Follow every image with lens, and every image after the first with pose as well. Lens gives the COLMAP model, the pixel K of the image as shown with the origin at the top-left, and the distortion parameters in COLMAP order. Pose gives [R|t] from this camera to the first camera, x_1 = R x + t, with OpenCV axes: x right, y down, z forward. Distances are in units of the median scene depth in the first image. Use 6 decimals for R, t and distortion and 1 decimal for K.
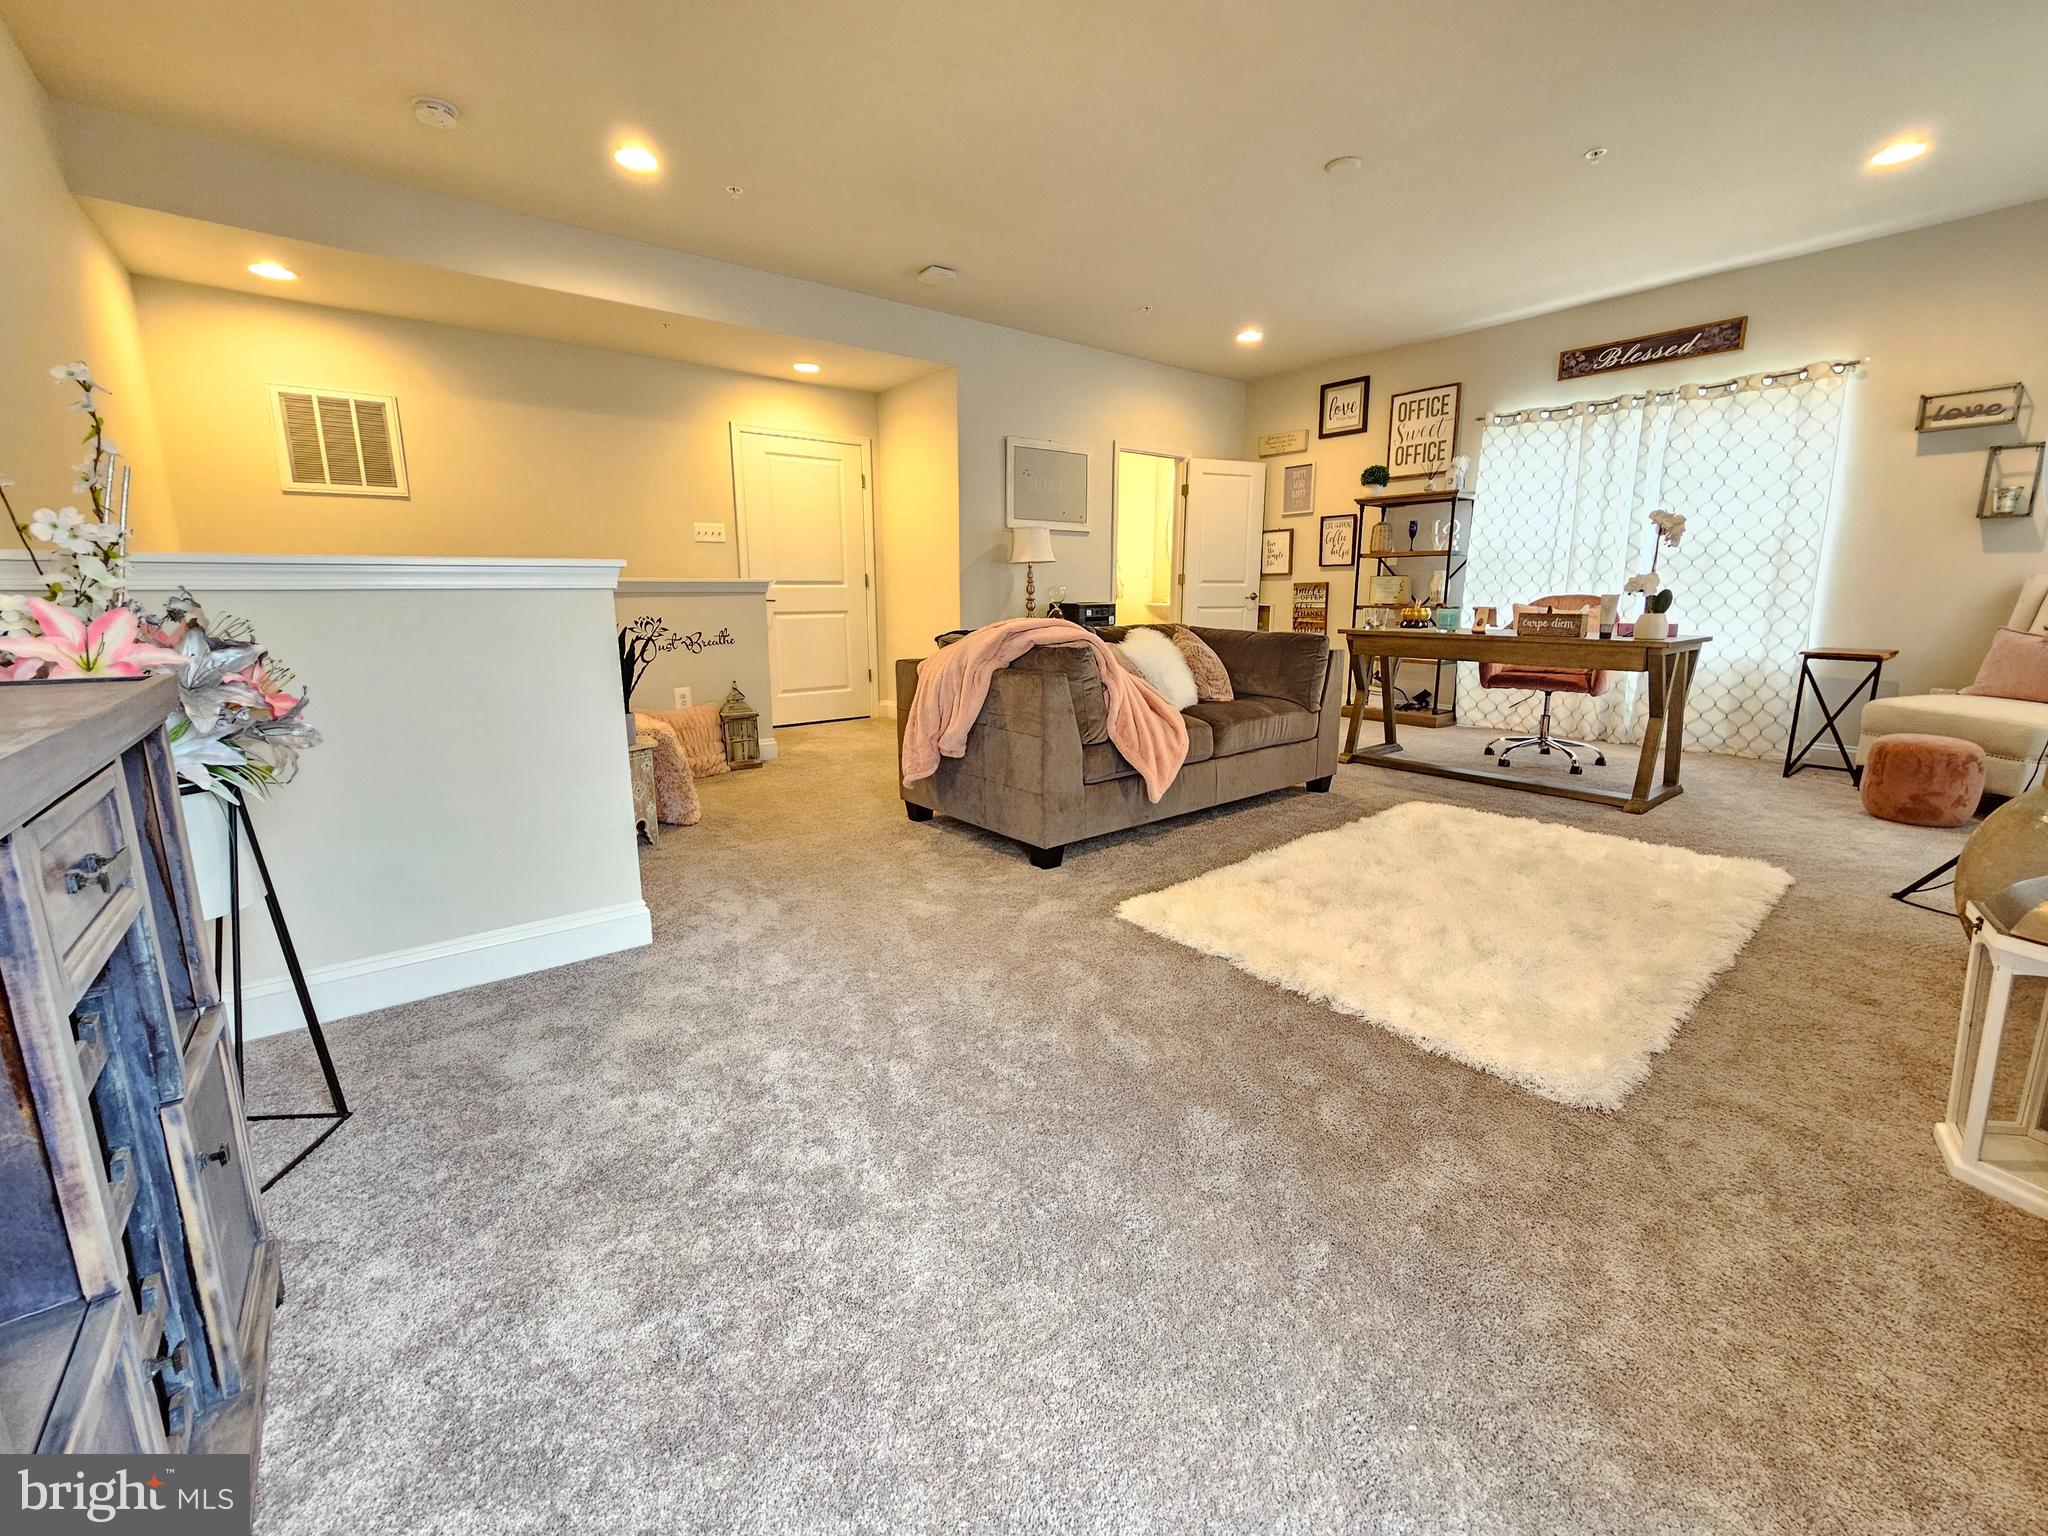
lens RADIAL K [[842.8, 0, 1023.5], [0, 842.8, 750.3], [0, 0, 1]] dist [0.001191, -0.000583]
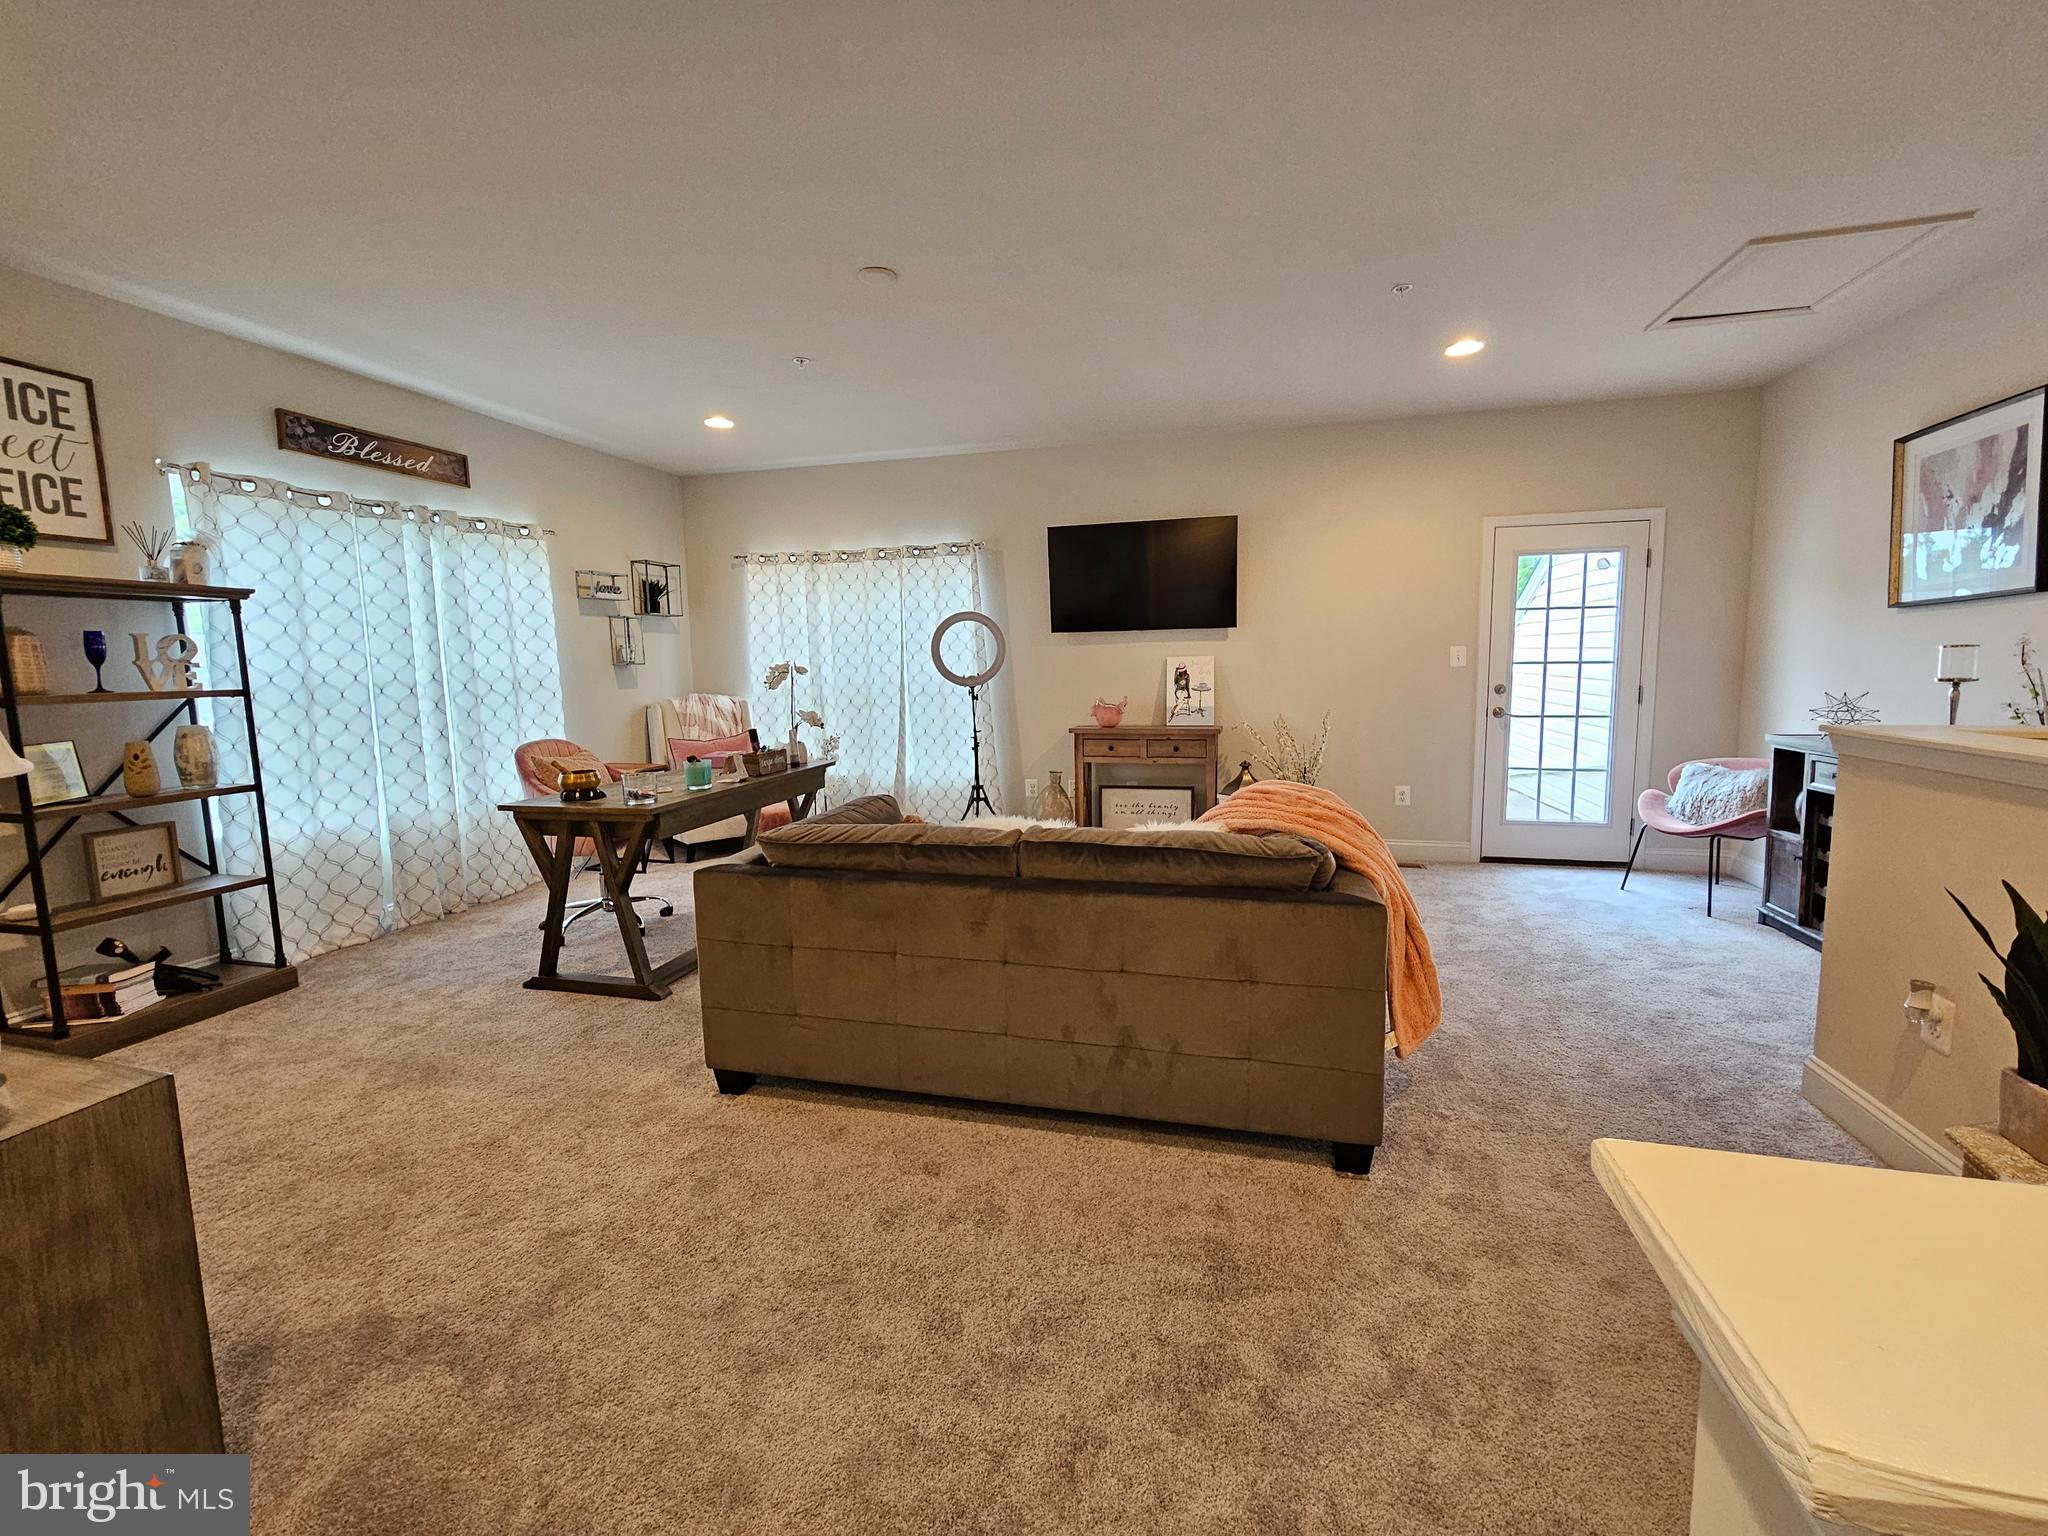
lens RADIAL K [[842.8, 0, 1023.5], [0, 842.8, 750.3], [0, 0, 1]] dist [0.001191, -0.000583]
pose [[-0.597652, -0.069608, 0.798728, -0.404556], [0.173601, 0.961355, 0.213679, -0.332601], [-0.782736, 0.266366, -0.562472, 1.340302]]
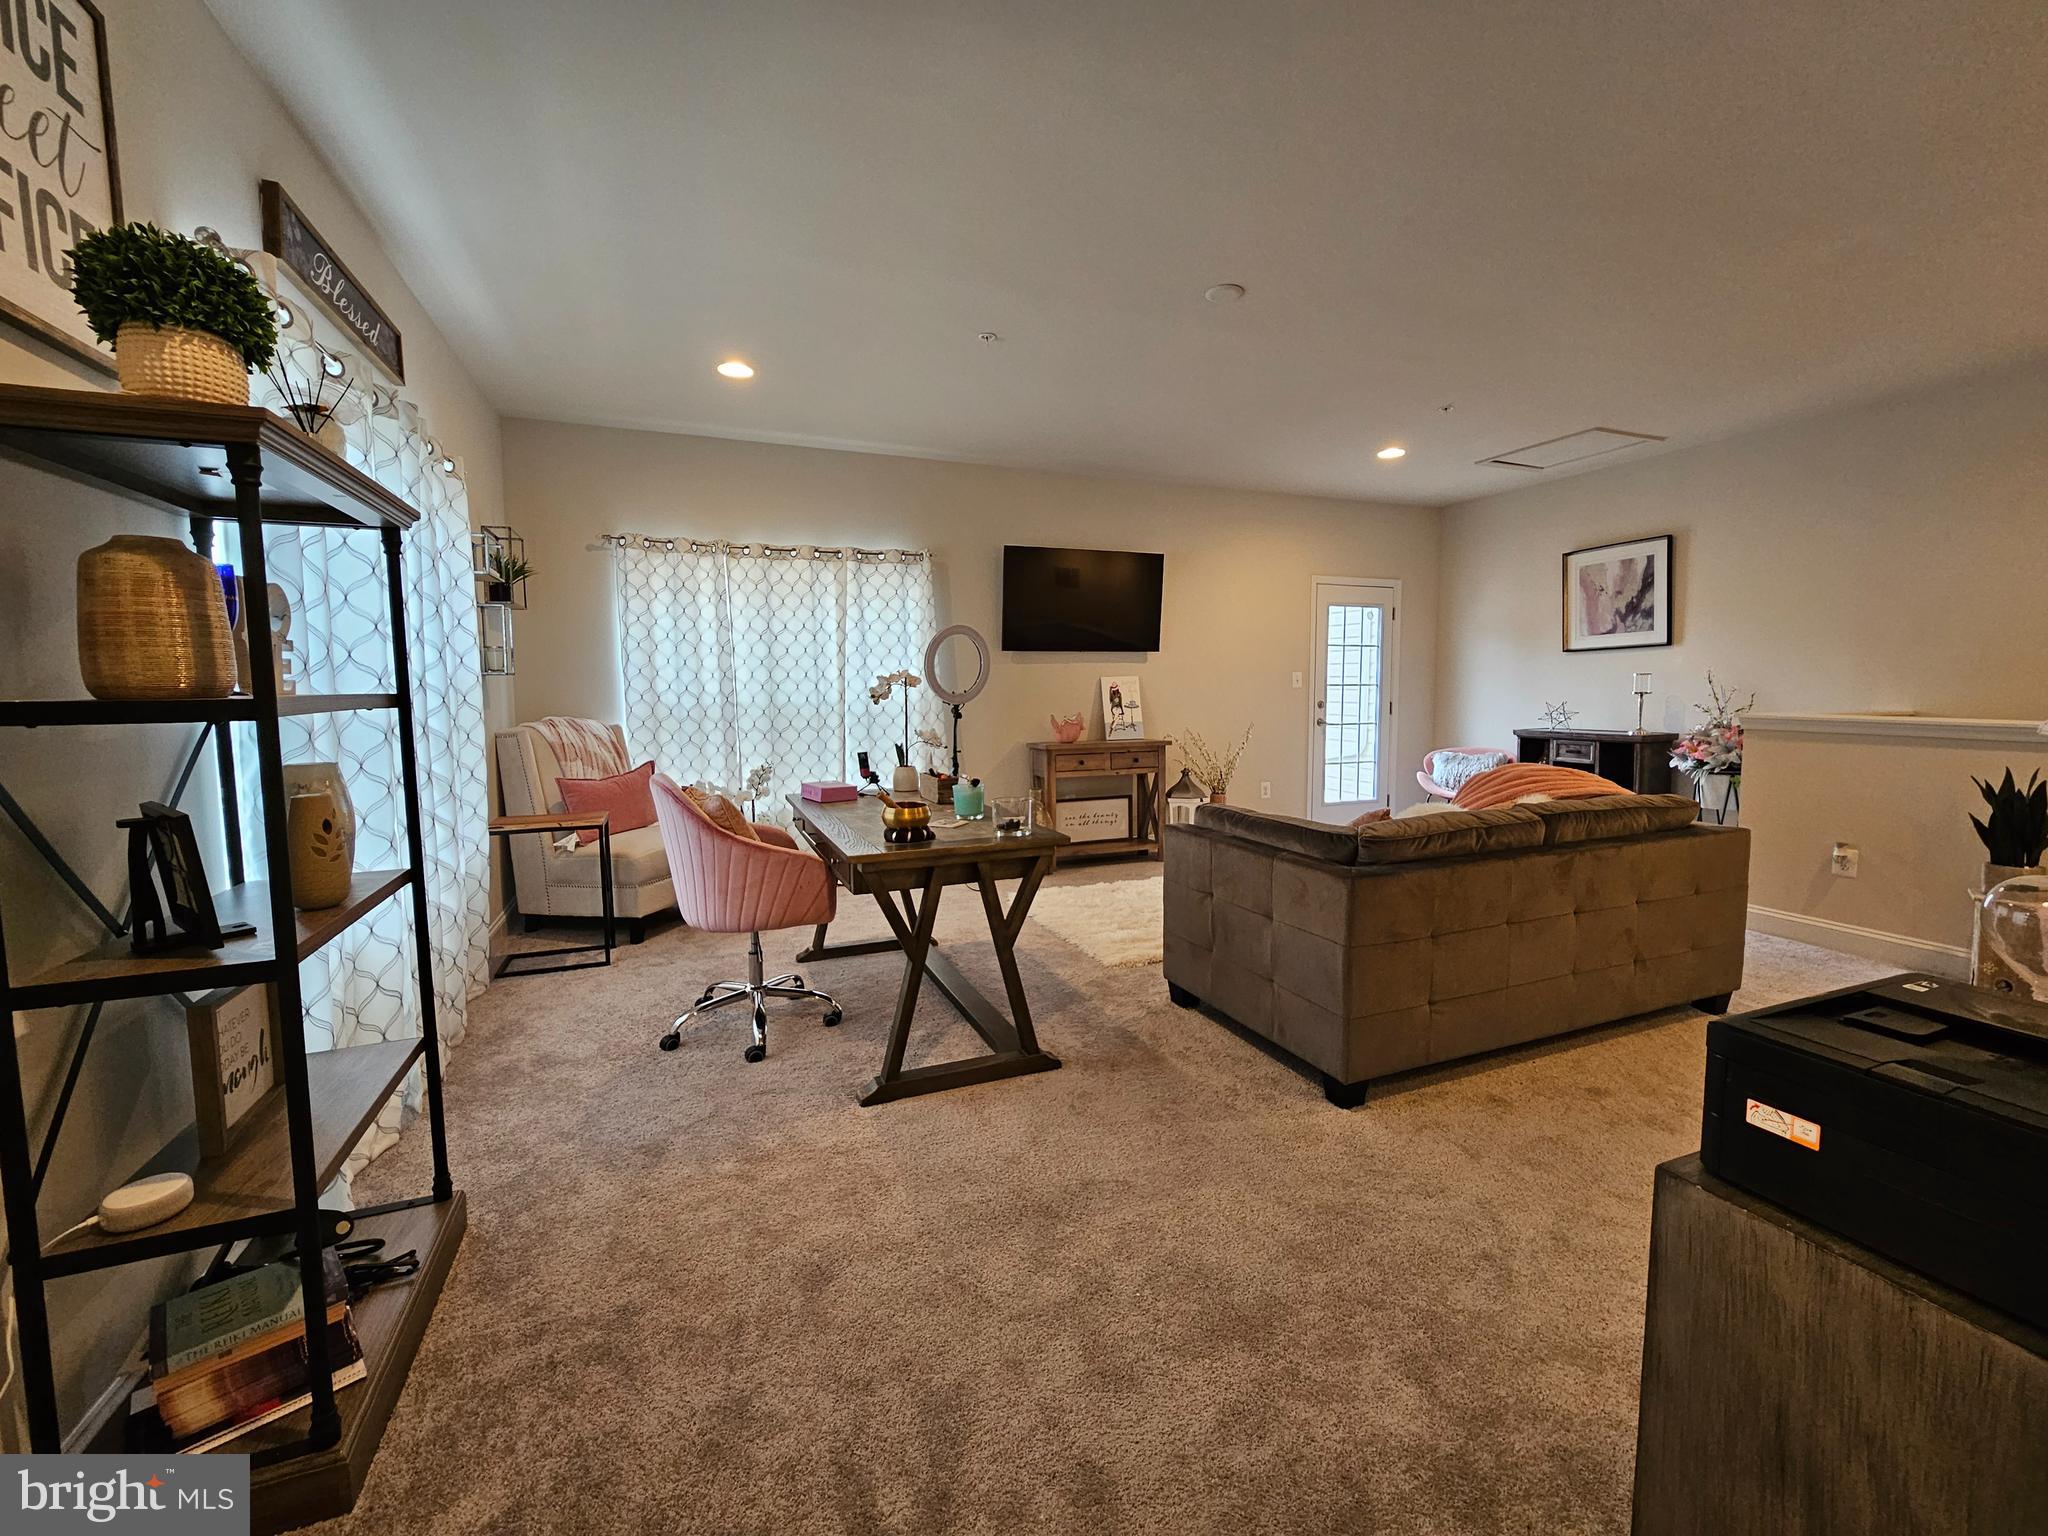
lens RADIAL K [[842.8, 0, 1023.5], [0, 842.8, 750.3], [0, 0, 1]] dist [0.001191, -0.000583]
pose [[-0.959076, -0.009561, 0.282988, 0.291895], [0.066206, 0.964152, 0.256957, -0.412575], [-0.275301, 0.265177, -0.924062, 1.800101]]
